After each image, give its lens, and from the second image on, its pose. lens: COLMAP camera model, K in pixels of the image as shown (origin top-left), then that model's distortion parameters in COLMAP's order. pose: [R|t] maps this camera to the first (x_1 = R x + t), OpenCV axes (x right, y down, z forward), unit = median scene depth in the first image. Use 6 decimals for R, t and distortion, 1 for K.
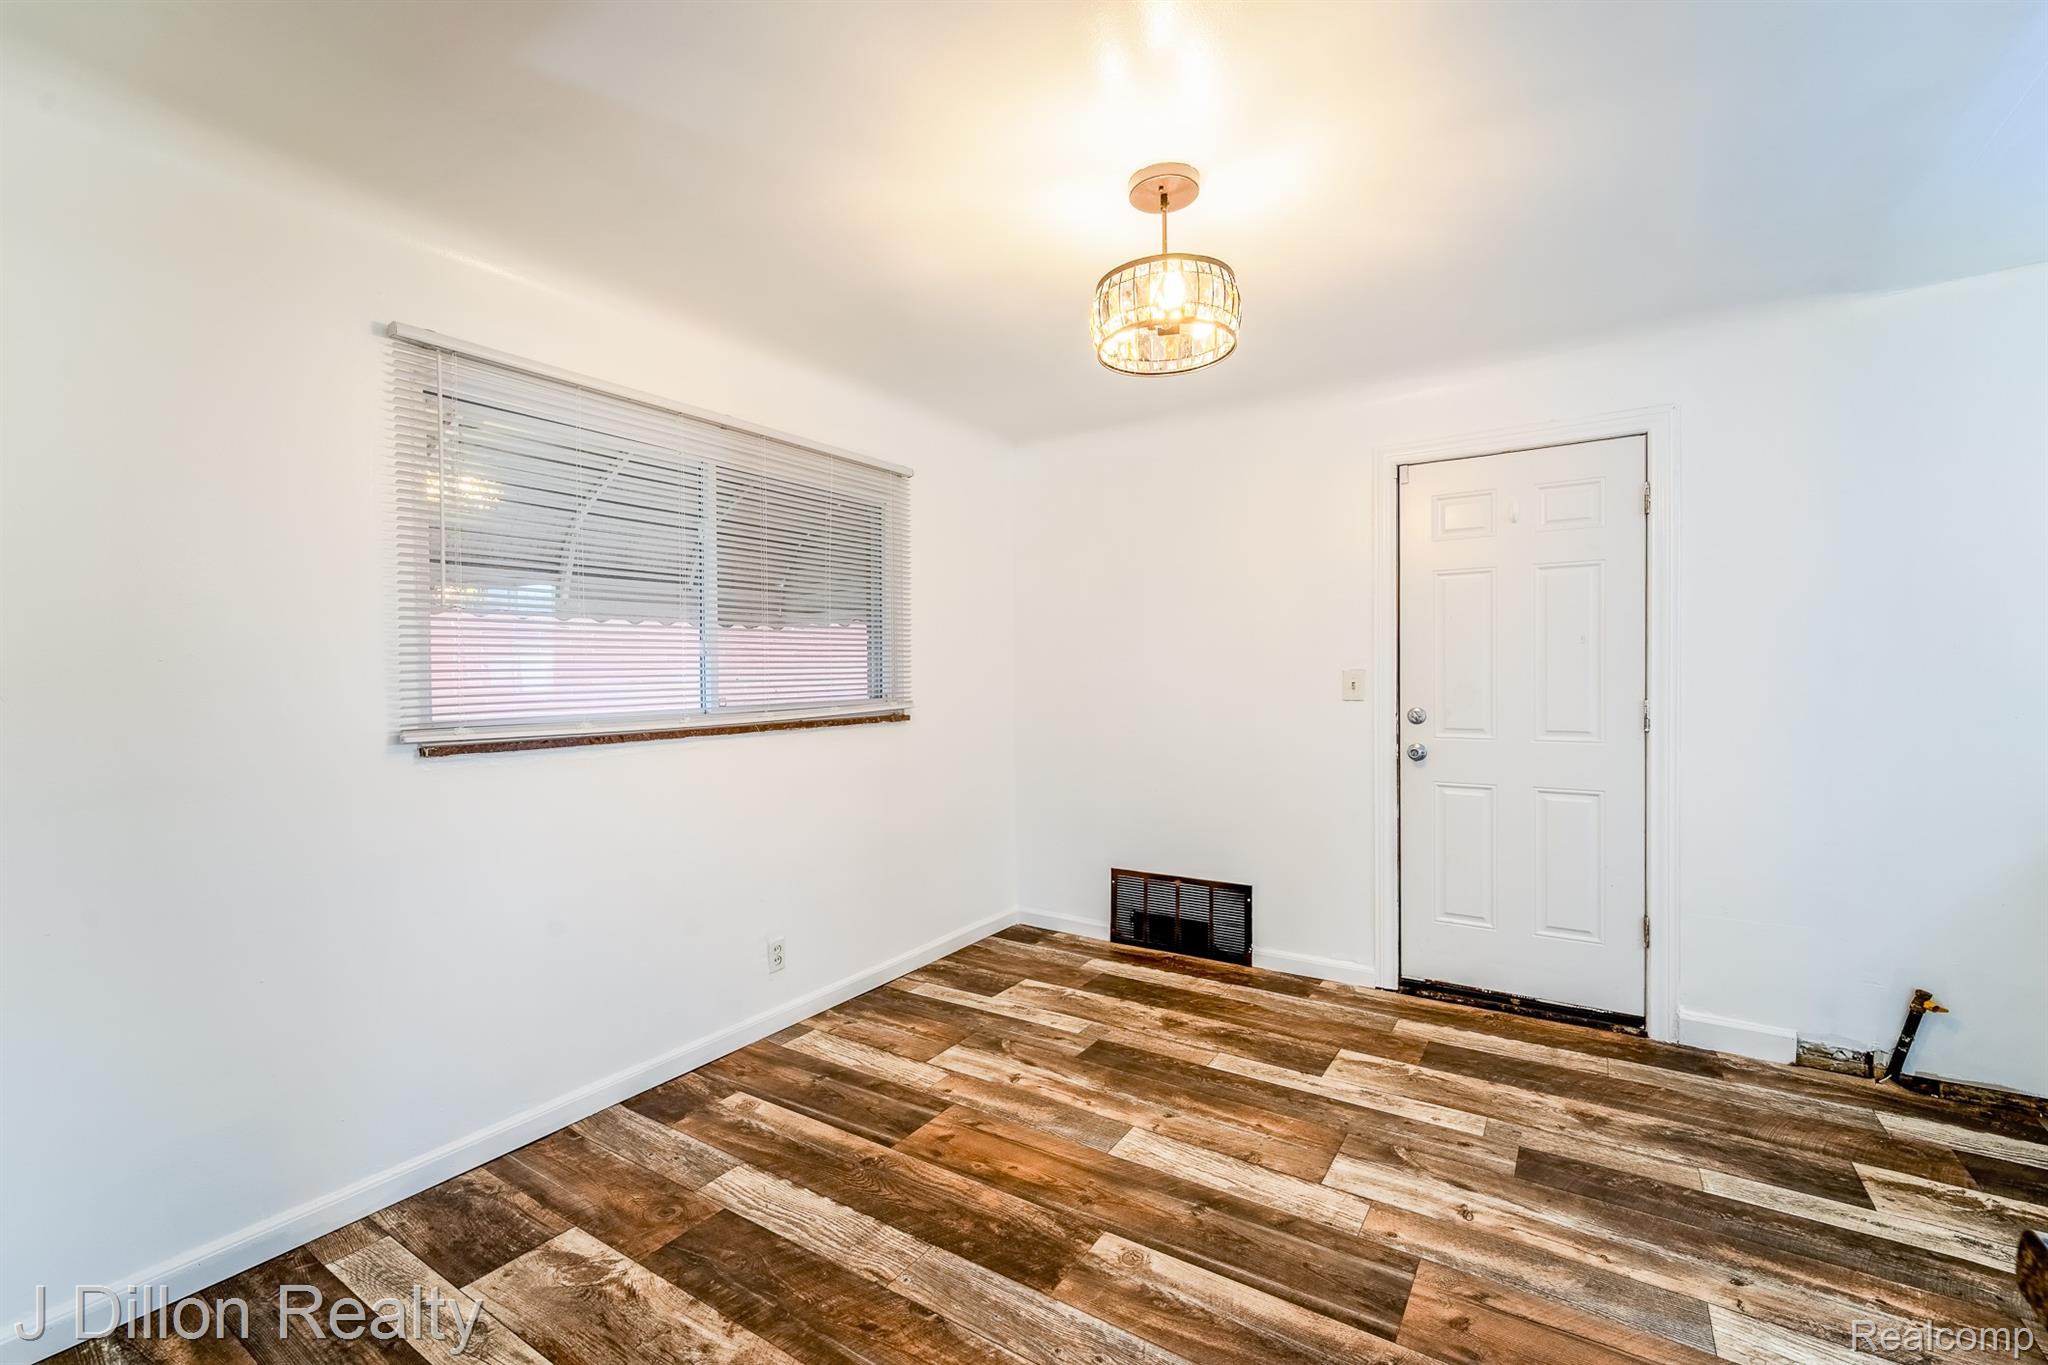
lens RADIAL K [[851.0, 0, 1021.6], [0, 851.0, 683.1], [0, 0, 1]] dist [0.001056, -0.001889]
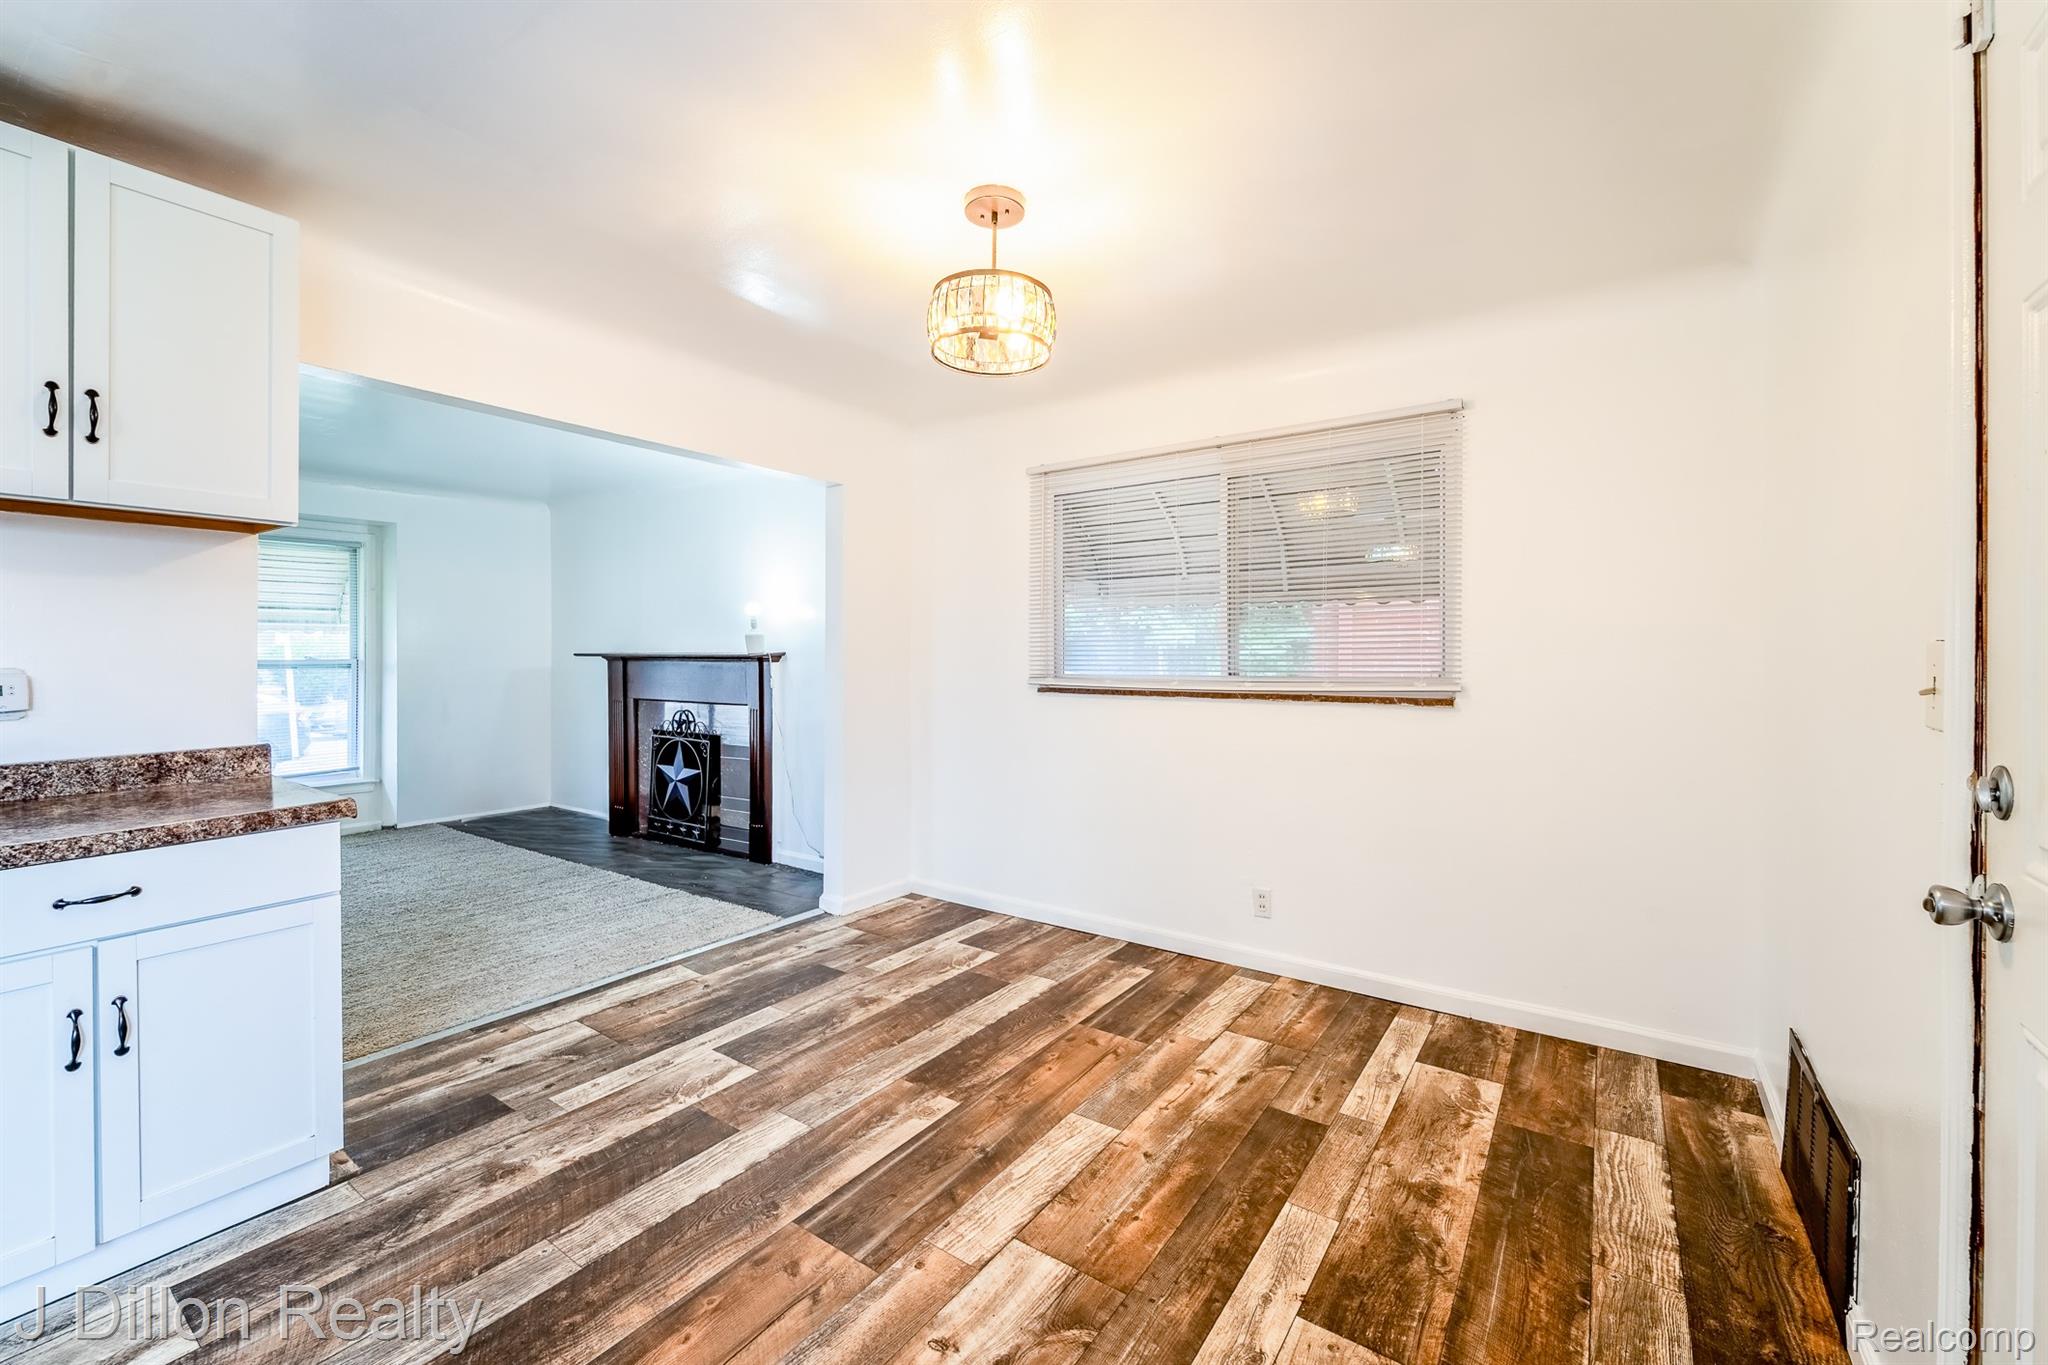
lens RADIAL K [[851.0, 0, 984.8], [0, 851.0, 650.2], [0, 0, 1]] dist [0.001056, -0.001889]
pose [[-0.058843, 0.004104, -0.998259, 1.042111], [-0.016209, 0.999856, 0.005066, -0.011397], [0.998136, 0.016479, -0.058768, 0.867670]]
